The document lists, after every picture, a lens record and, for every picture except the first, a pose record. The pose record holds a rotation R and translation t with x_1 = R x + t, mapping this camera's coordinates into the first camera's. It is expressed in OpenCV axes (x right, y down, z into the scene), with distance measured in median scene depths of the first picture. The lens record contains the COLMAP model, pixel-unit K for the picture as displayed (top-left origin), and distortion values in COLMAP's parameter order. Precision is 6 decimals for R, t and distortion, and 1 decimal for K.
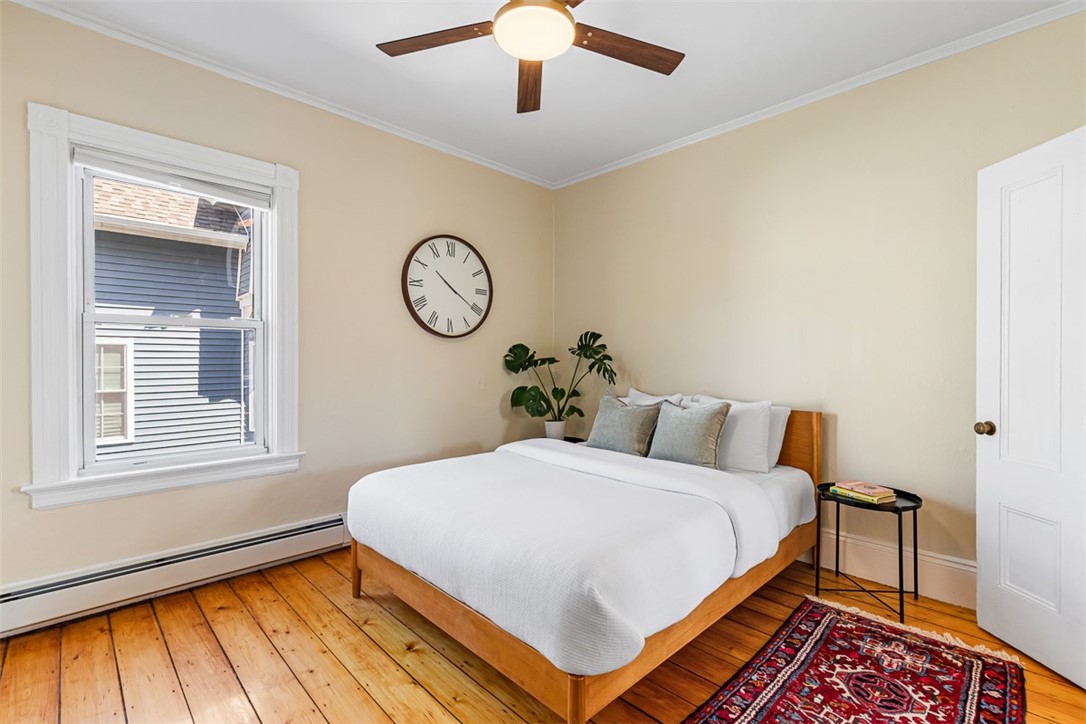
lens RADIAL K [[492.0, 0, 543.0], [0, 492.0, 362.0], [0, 0, 1]] dist [0.001715, 0.000203]
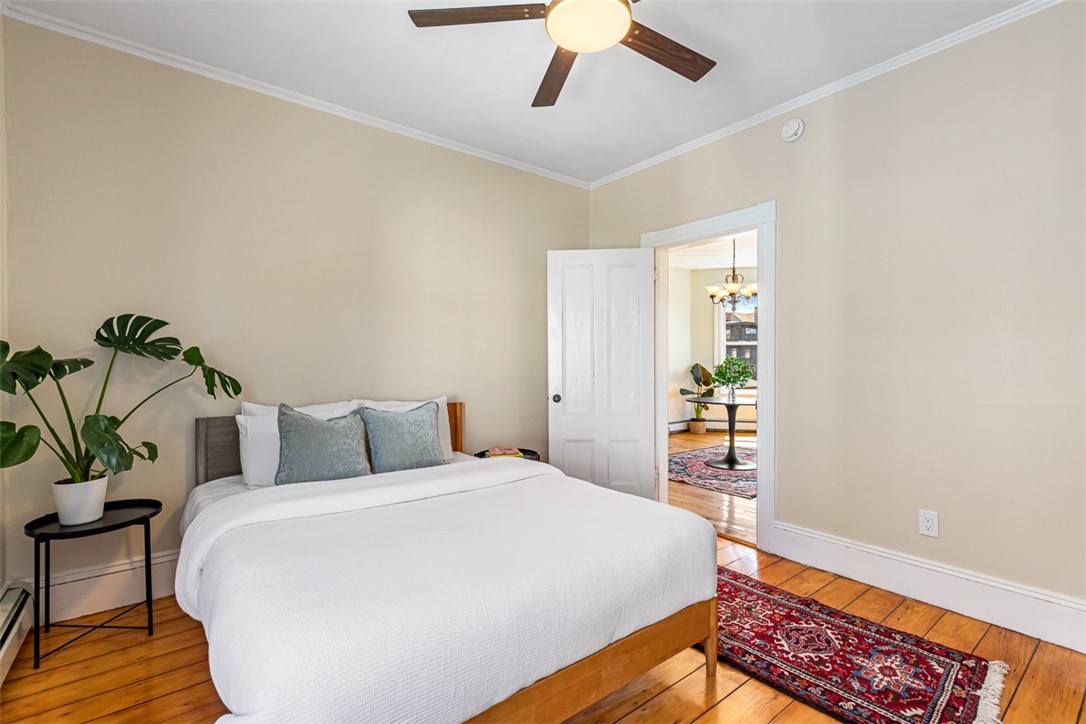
lens RADIAL K [[493.1, 0, 543.7], [0, 493.1, 367.3], [0, 0, 1]] dist [0.006513, 0.000200]
pose [[0.098022, -0.018061, 0.995020, -0.452645], [0.008032, 0.999817, 0.017357, -0.005415], [-0.995152, 0.006291, 0.098150, 0.453699]]
